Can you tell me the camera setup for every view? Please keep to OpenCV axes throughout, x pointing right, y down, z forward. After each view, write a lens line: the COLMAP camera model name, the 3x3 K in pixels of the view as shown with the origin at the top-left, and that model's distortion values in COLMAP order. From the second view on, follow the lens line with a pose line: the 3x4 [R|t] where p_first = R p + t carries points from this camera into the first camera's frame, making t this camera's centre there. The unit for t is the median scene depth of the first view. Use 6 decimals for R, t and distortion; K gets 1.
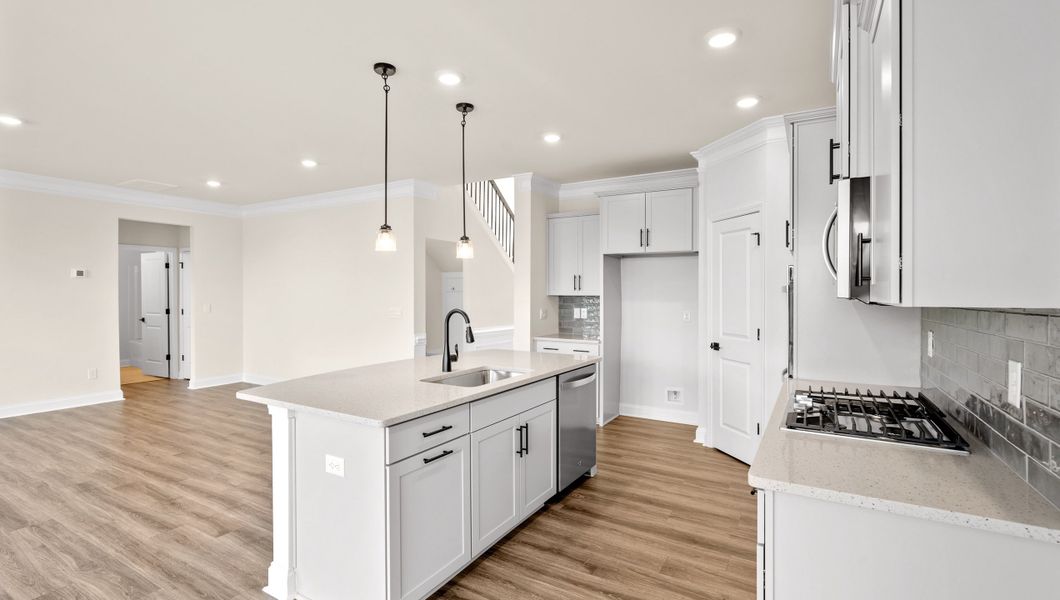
lens RADIAL K [[482.8, 0, 527.6], [0, 482.8, 296.6], [0, 0, 1]] dist [0.000585, -0.000046]
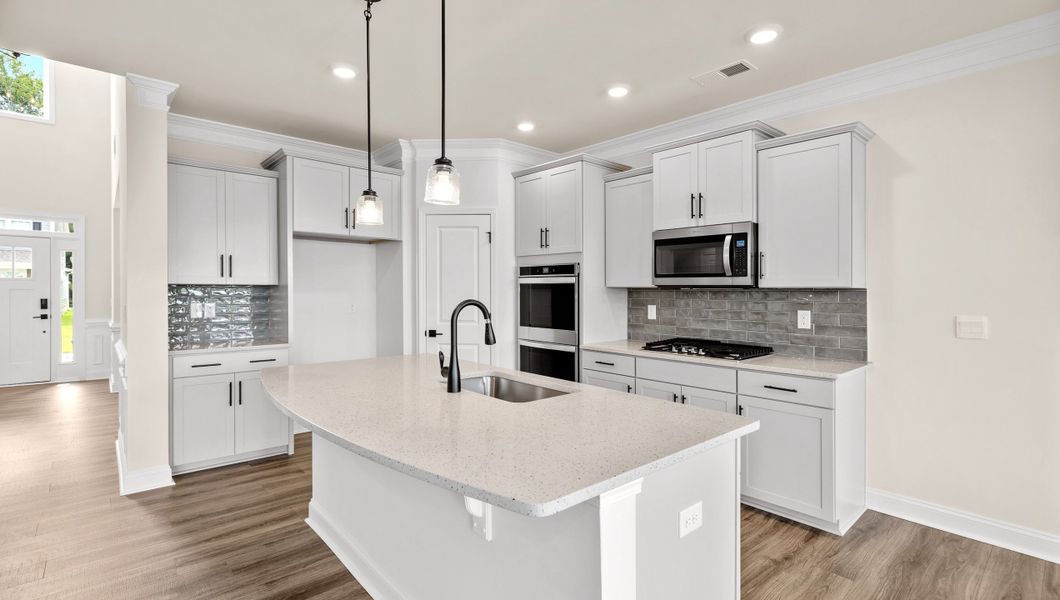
lens RADIAL K [[482.8, 0, 527.6], [0, 482.8, 296.6], [0, 0, 1]] dist [0.000585, -0.000046]
pose [[0.323285, -0.016600, 0.946156, -0.545744], [0.001119, 0.999852, 0.017160, 0.005484], [-0.946301, -0.004489, 0.323255, 0.470904]]
